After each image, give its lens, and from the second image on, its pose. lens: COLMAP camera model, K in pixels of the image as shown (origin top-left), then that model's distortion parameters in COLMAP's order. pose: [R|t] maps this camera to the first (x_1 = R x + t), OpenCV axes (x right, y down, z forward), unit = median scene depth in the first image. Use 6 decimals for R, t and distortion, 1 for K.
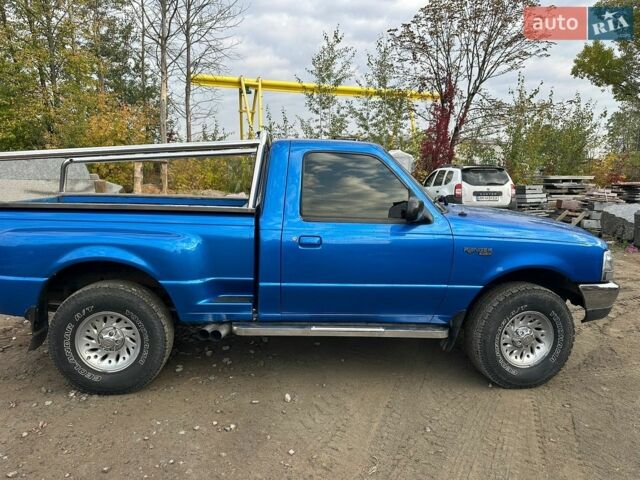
lens RADIAL K [[434.4, 0, 310.4], [0, 434.4, 255.7], [0, 0, 1]] dist [0.039068, -0.055912]
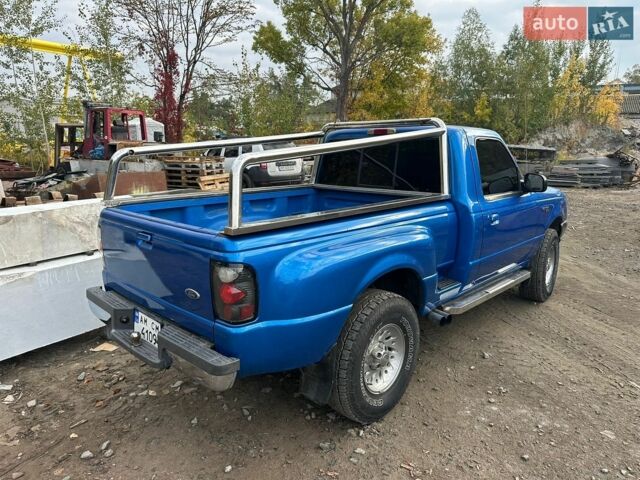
lens RADIAL K [[446.3, 0, 320.0], [0, 446.3, 232.6], [0, 0, 1]] dist [0.040891, -0.047414]
pose [[0.750503, -0.153300, 0.642841, -0.133441], [0.140146, 0.987518, 0.071879, -0.017256], [-0.645836, 0.036146, 0.762620, 0.044111]]
